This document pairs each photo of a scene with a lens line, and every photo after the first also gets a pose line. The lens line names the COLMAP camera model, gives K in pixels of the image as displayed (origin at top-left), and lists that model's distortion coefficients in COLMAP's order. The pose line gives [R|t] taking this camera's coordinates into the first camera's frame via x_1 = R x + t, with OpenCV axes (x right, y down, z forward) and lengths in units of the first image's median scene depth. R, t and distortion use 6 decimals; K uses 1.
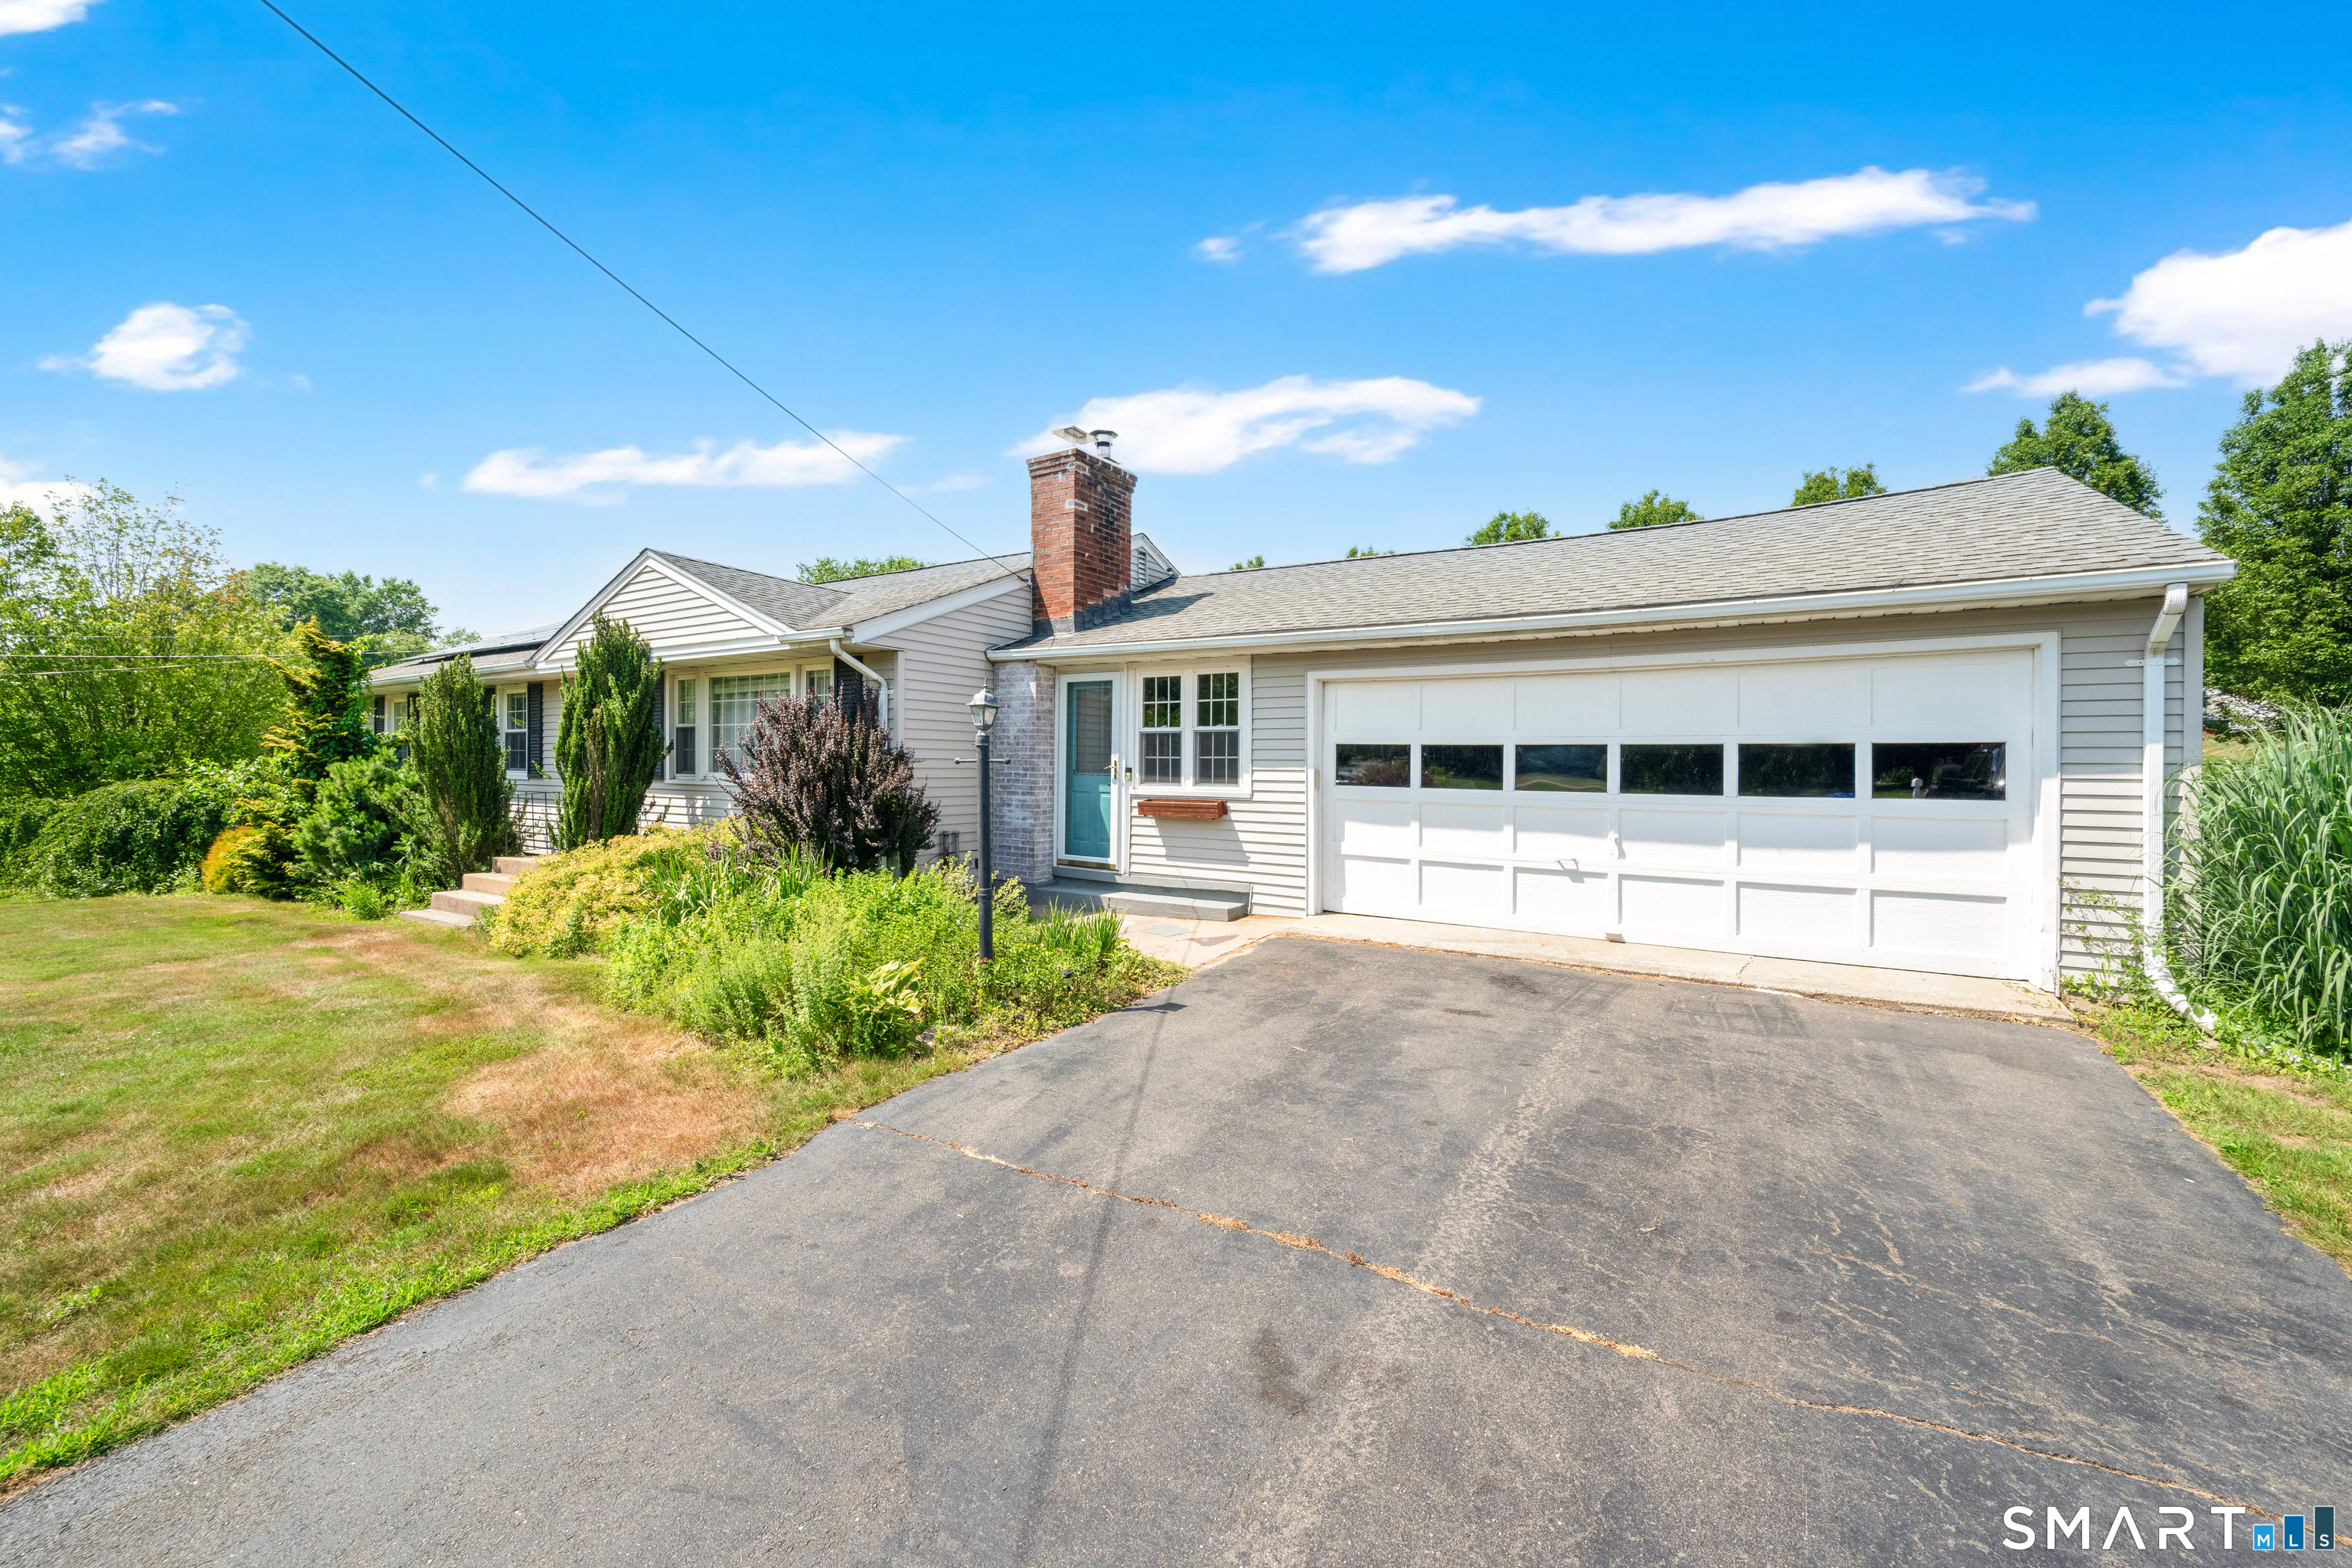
lens RADIAL K [[954.9, 0, 1176.3], [0, 954.9, 778.8], [0, 0, 1]] dist [-0.000877, 0.000046]
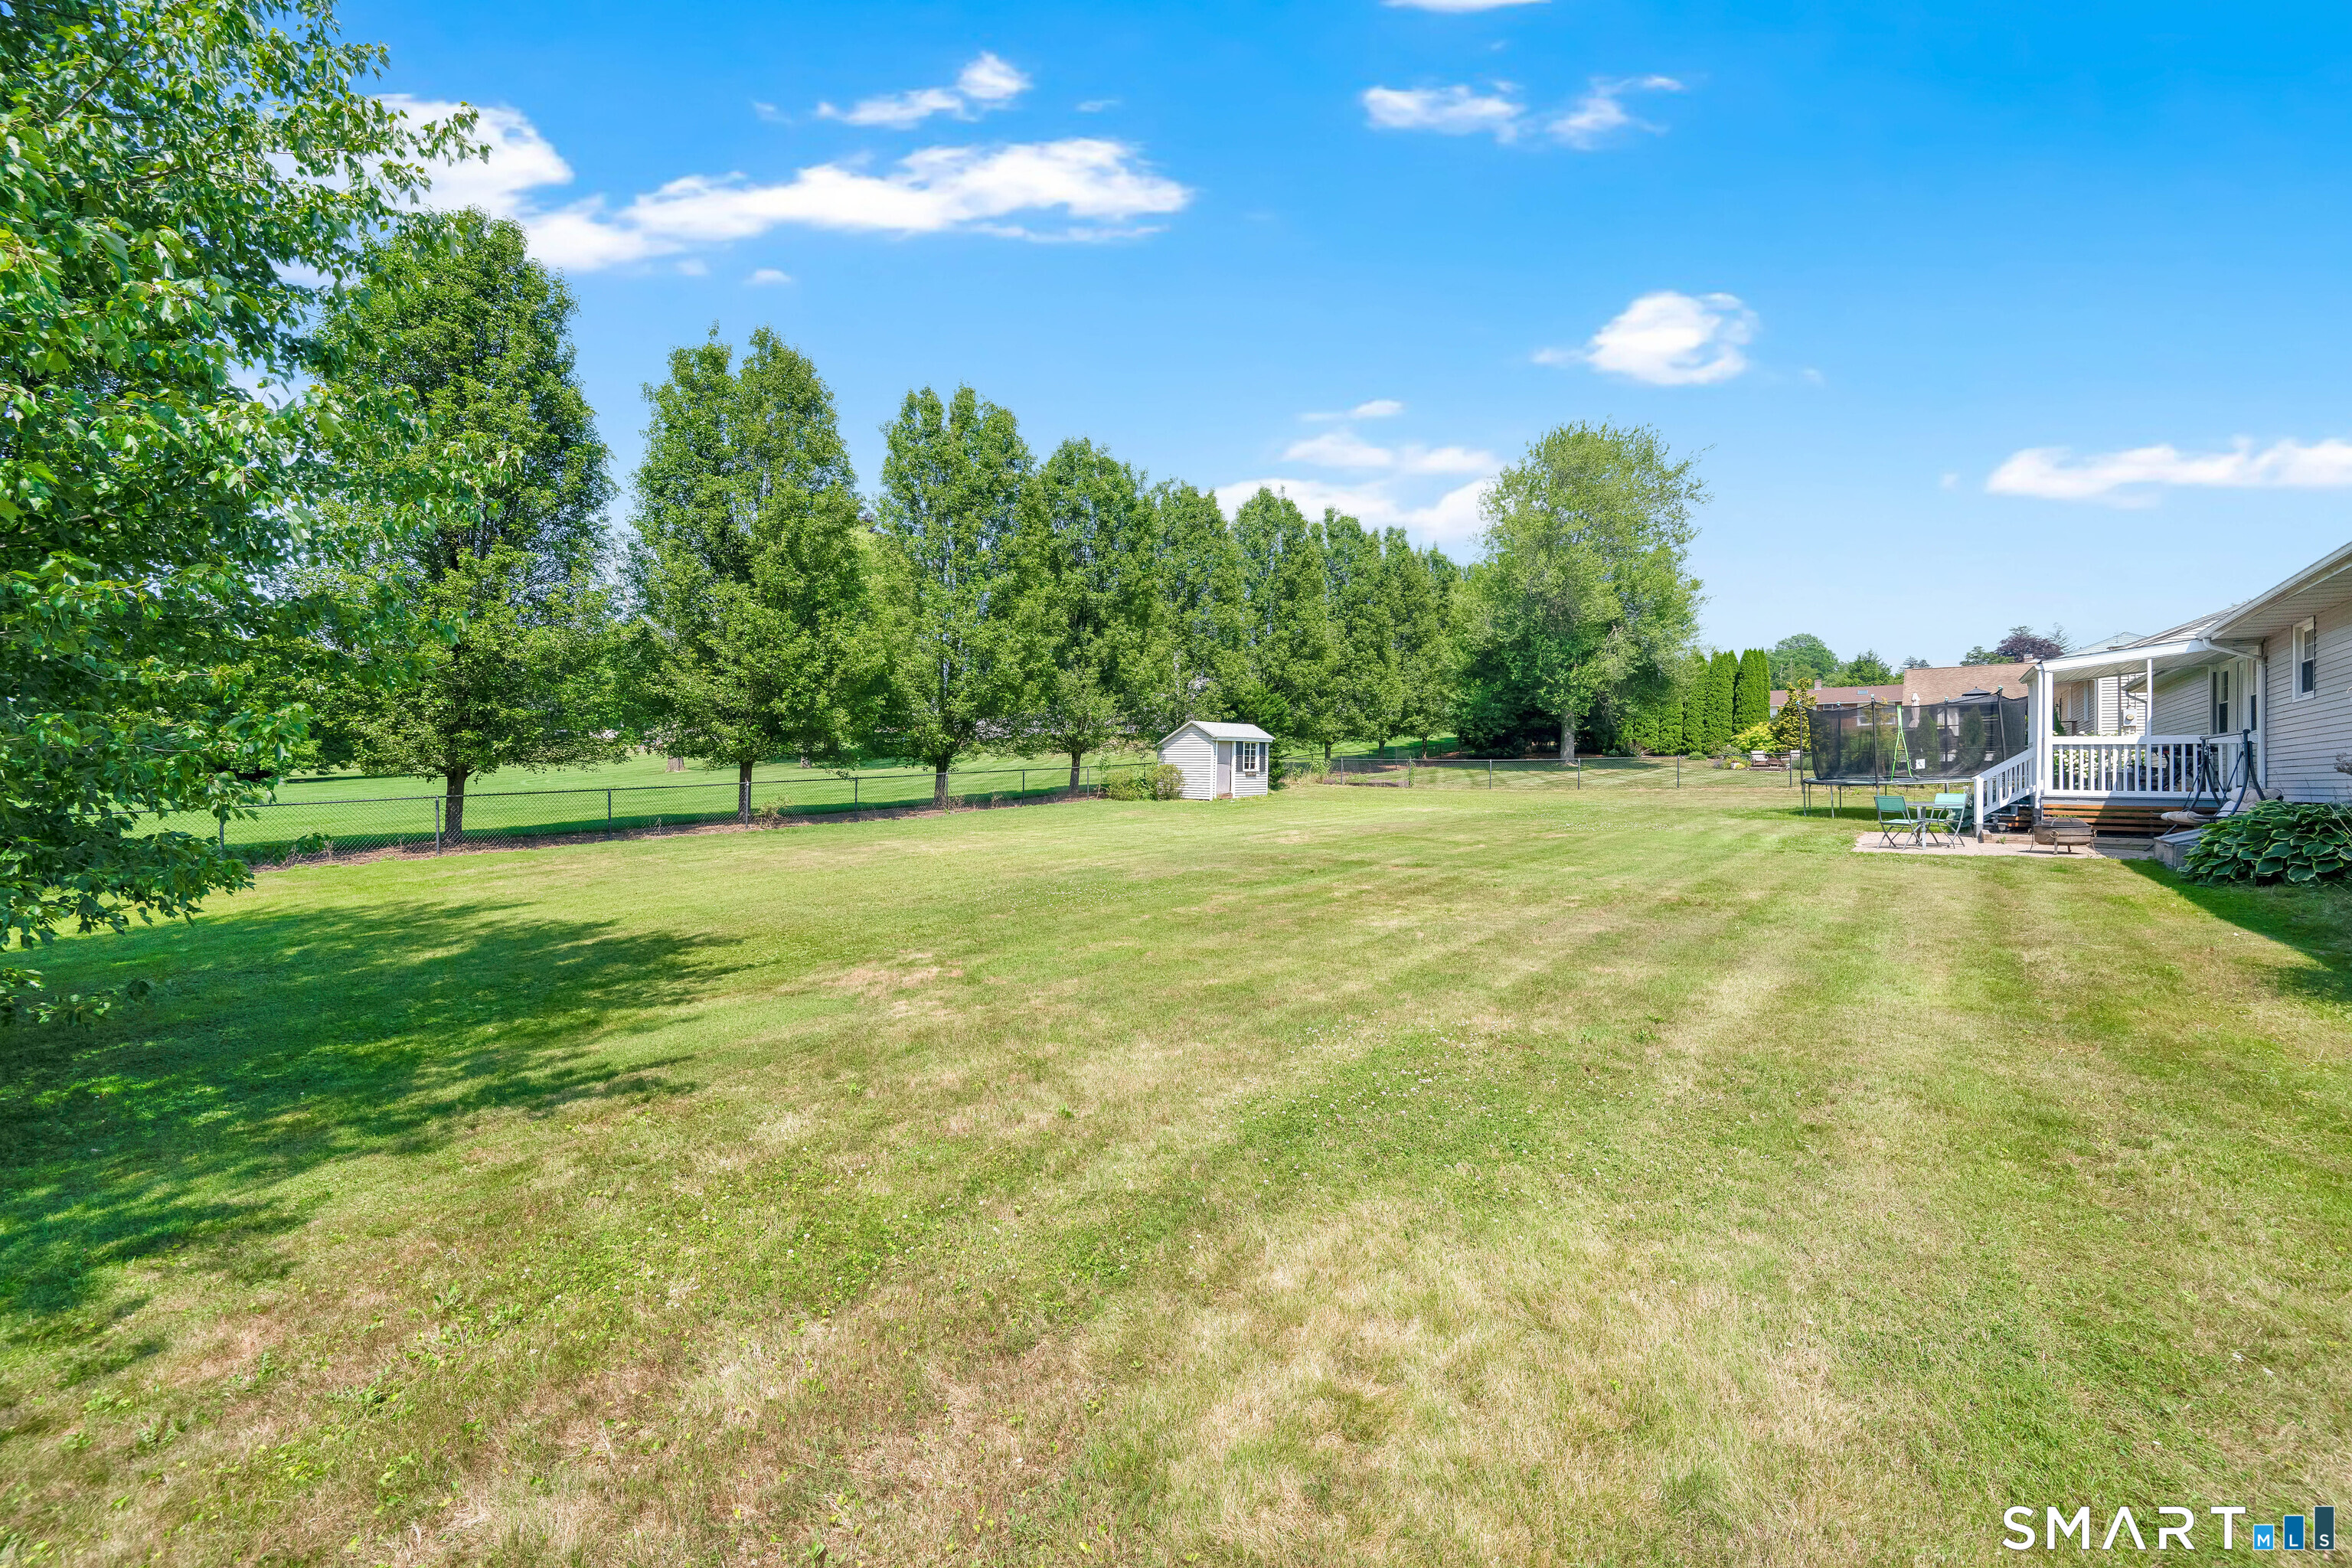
lens RADIAL K [[954.9, 0, 1178.6], [0, 954.9, 785.3], [0, 0, 1]] dist [-0.000877, 0.000046]
pose [[0.999997, -0.000136, -0.002291, -1.538334], [0.000135, 1.000000, -0.000449, -0.013326], [0.002291, 0.000449, 0.999997, 0.060608]]
